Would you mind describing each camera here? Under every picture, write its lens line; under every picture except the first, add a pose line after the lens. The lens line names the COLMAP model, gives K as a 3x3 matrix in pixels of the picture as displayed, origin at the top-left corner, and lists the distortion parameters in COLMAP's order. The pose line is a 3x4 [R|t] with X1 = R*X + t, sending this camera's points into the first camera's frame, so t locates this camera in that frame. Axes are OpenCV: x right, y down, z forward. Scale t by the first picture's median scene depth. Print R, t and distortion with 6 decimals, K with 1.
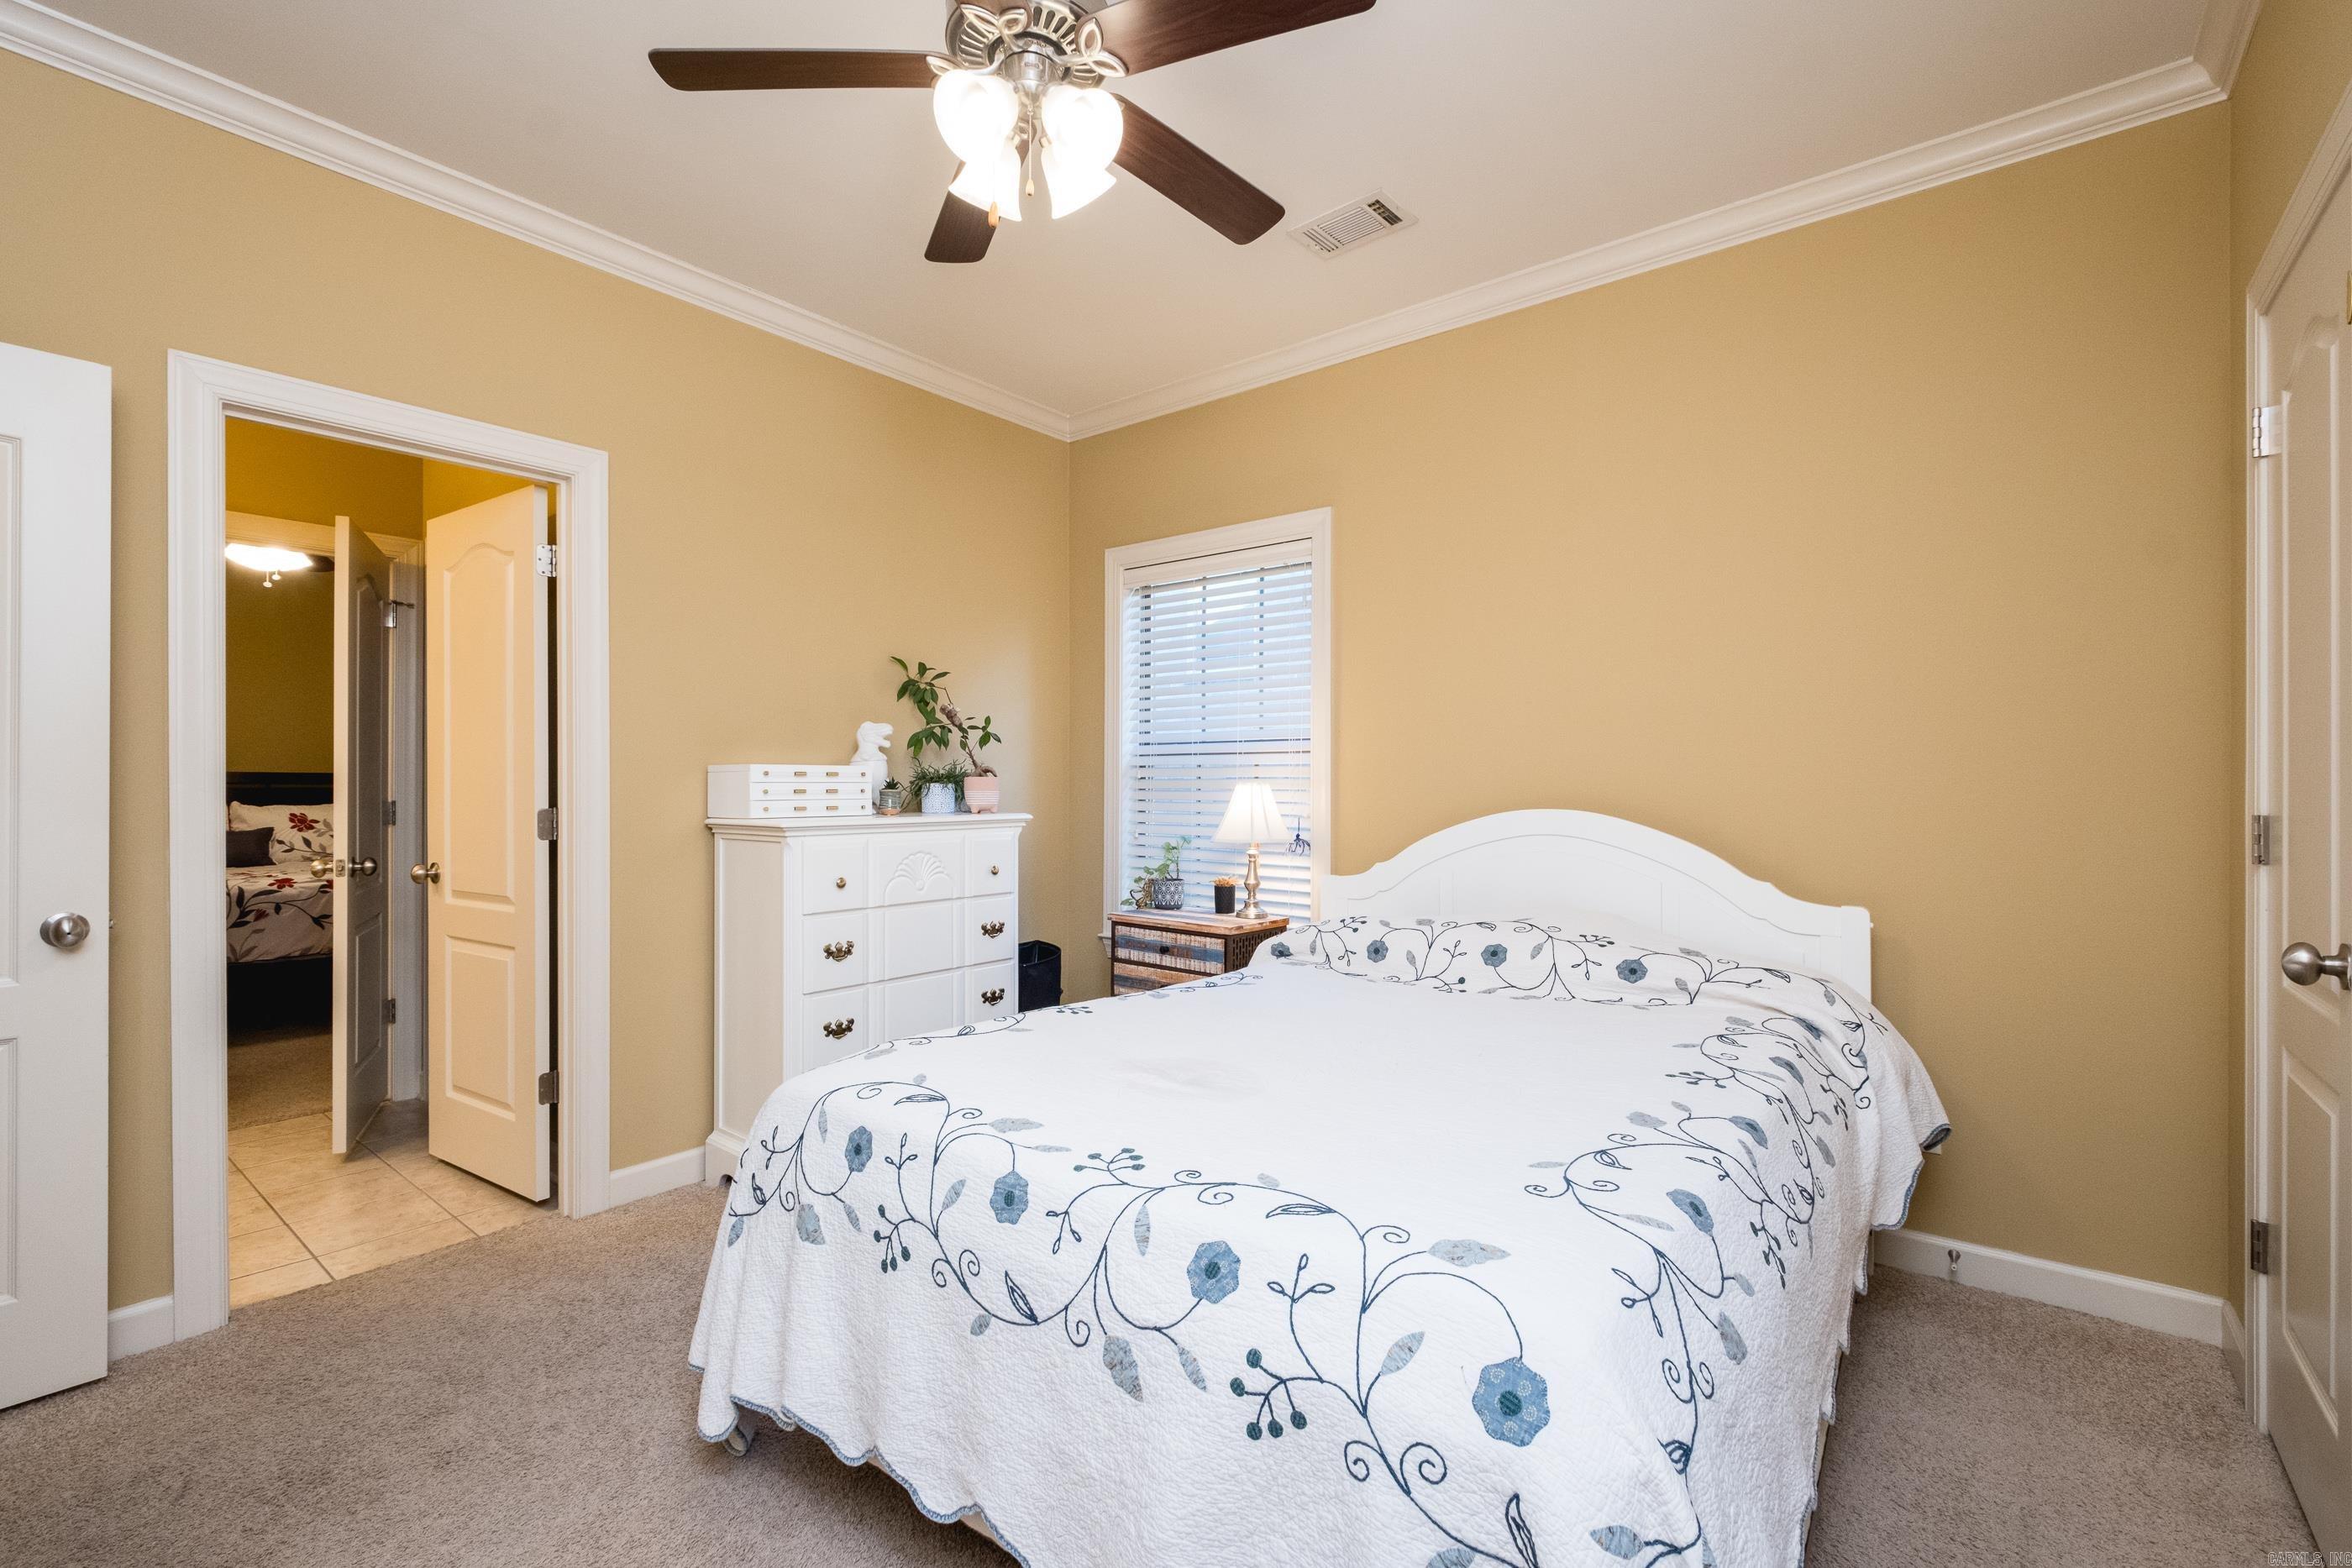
lens RADIAL K [[1030.9, 0, 1185.8], [0, 1030.9, 782.2], [0, 0, 1]] dist [0.004943, -0.002862]
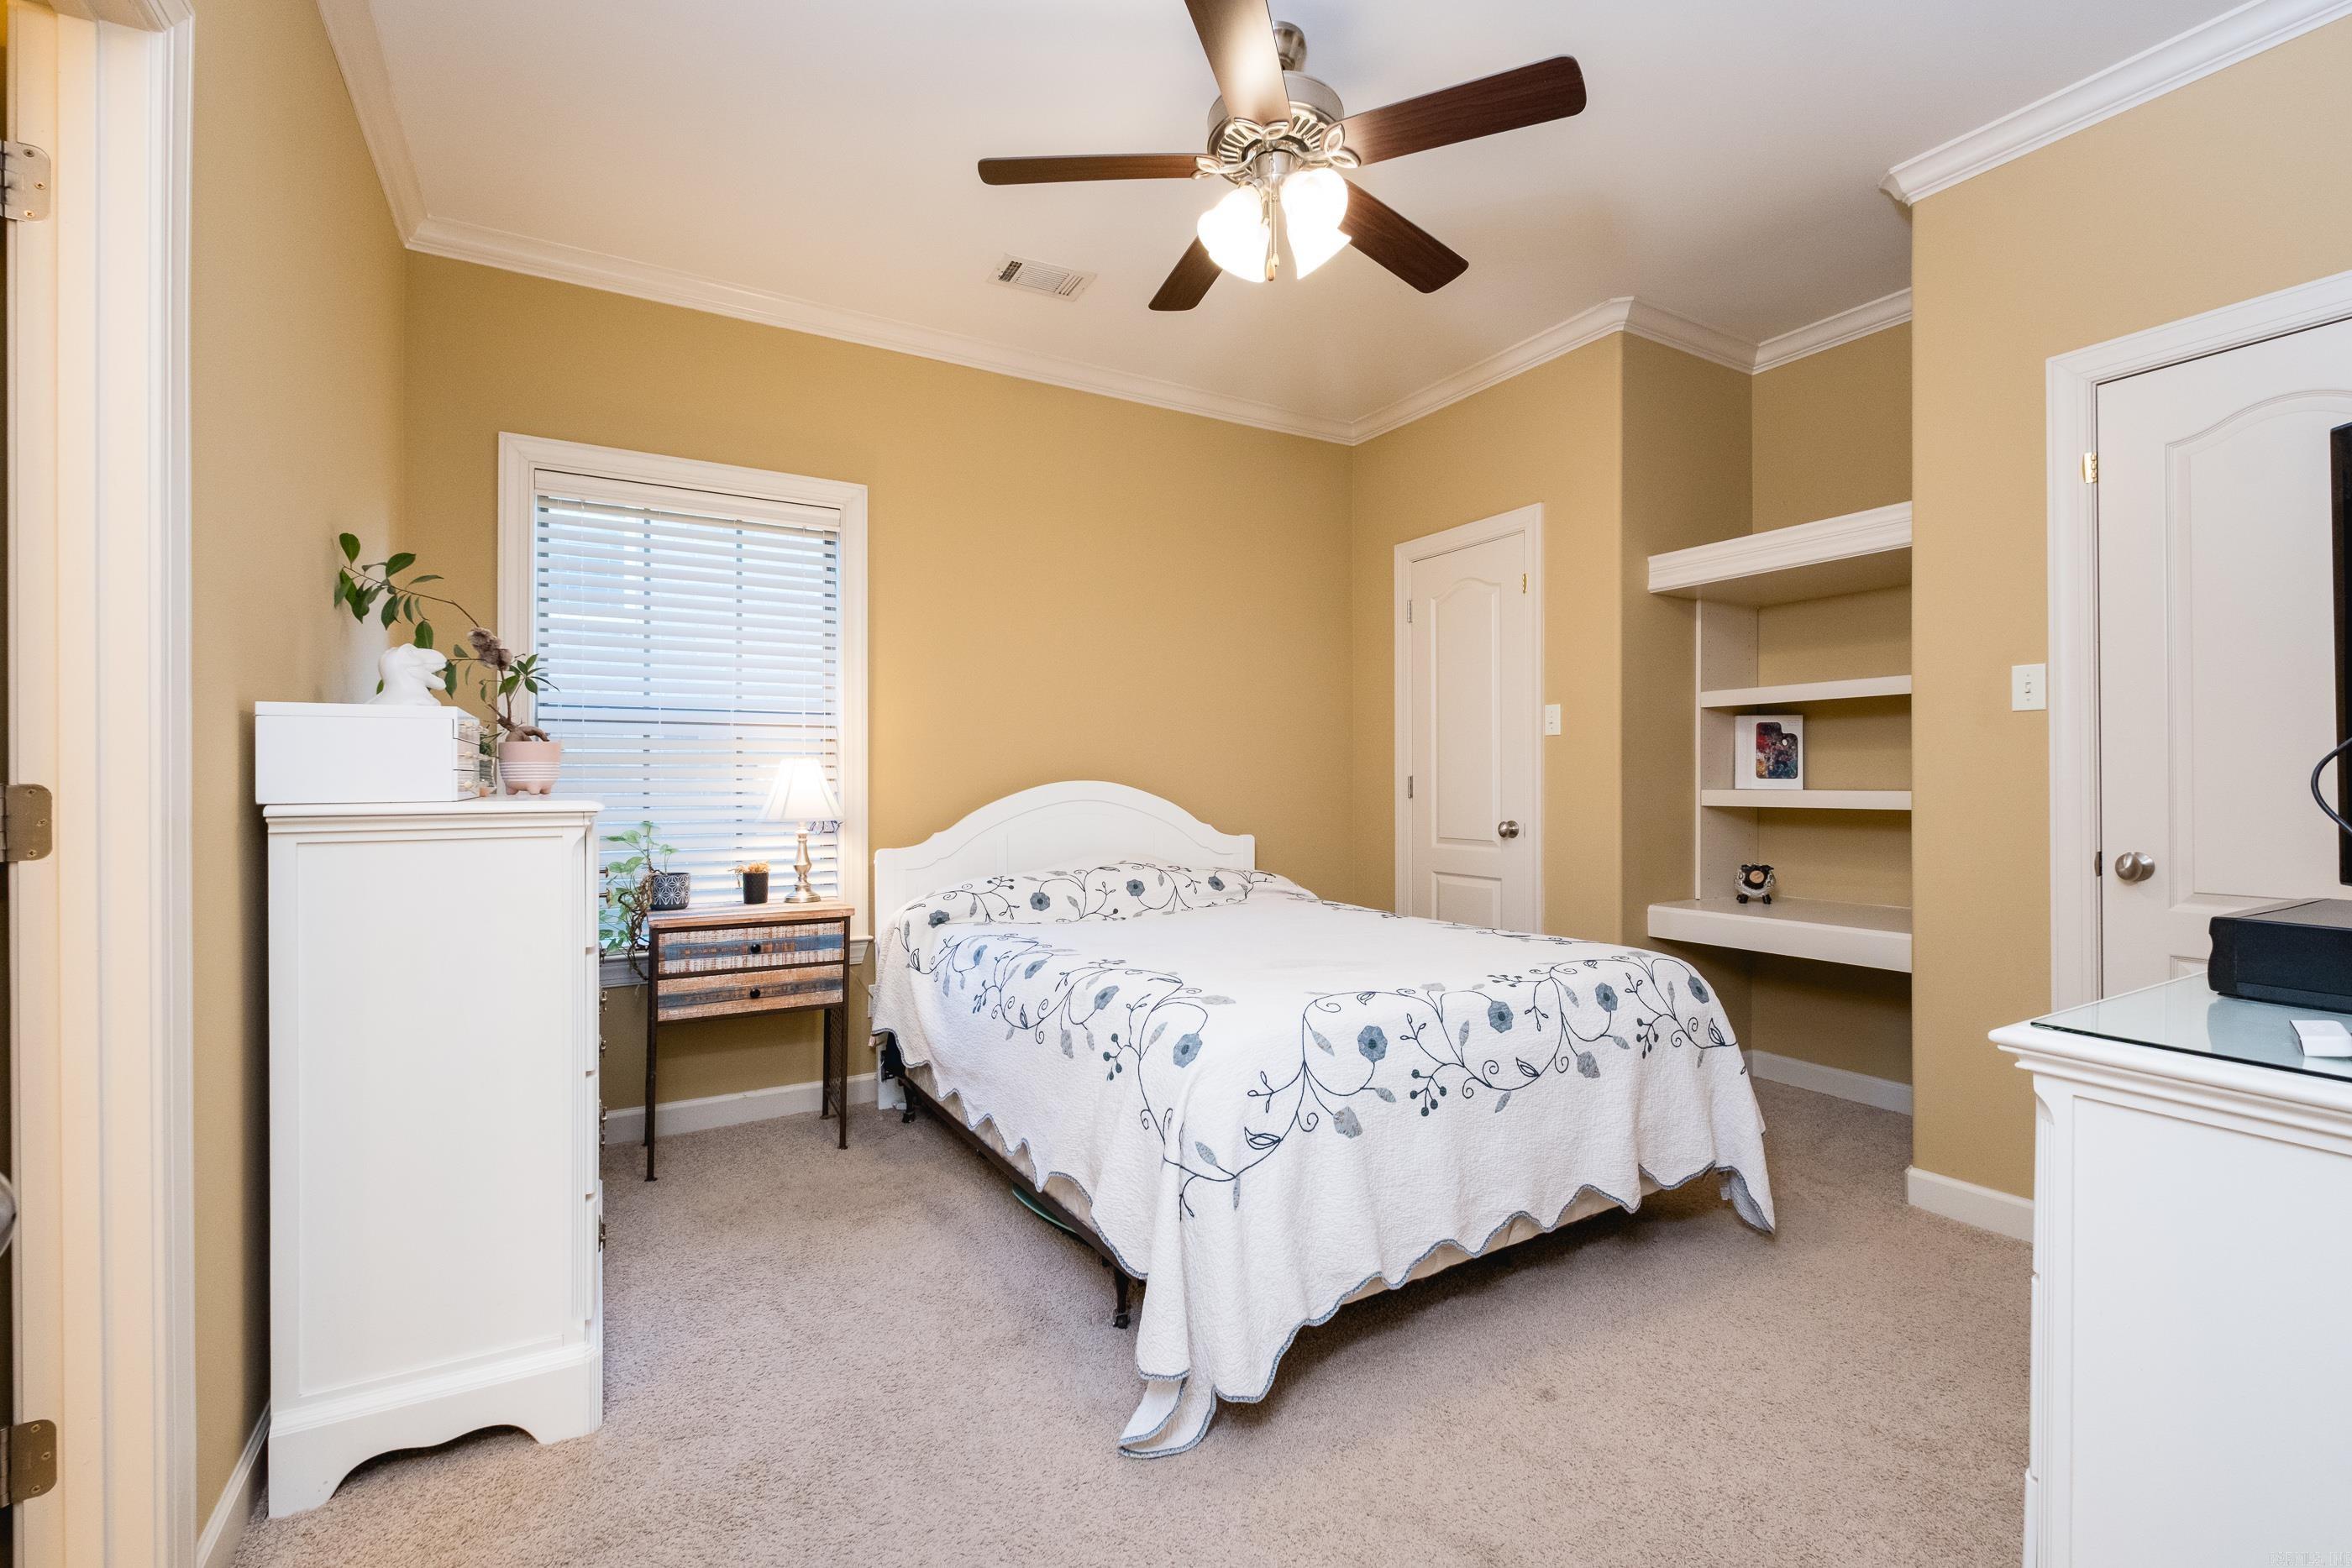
lens RADIAL K [[1030.9, 0, 1181.6], [0, 1030.9, 786.5], [0, 0, 1]] dist [0.004943, -0.002862]
pose [[0.351059, -0.007994, 0.936319, -0.817687], [-0.000406, 0.999962, 0.008689, 0.021387], [-0.936353, -0.003430, 0.351042, 0.416597]]
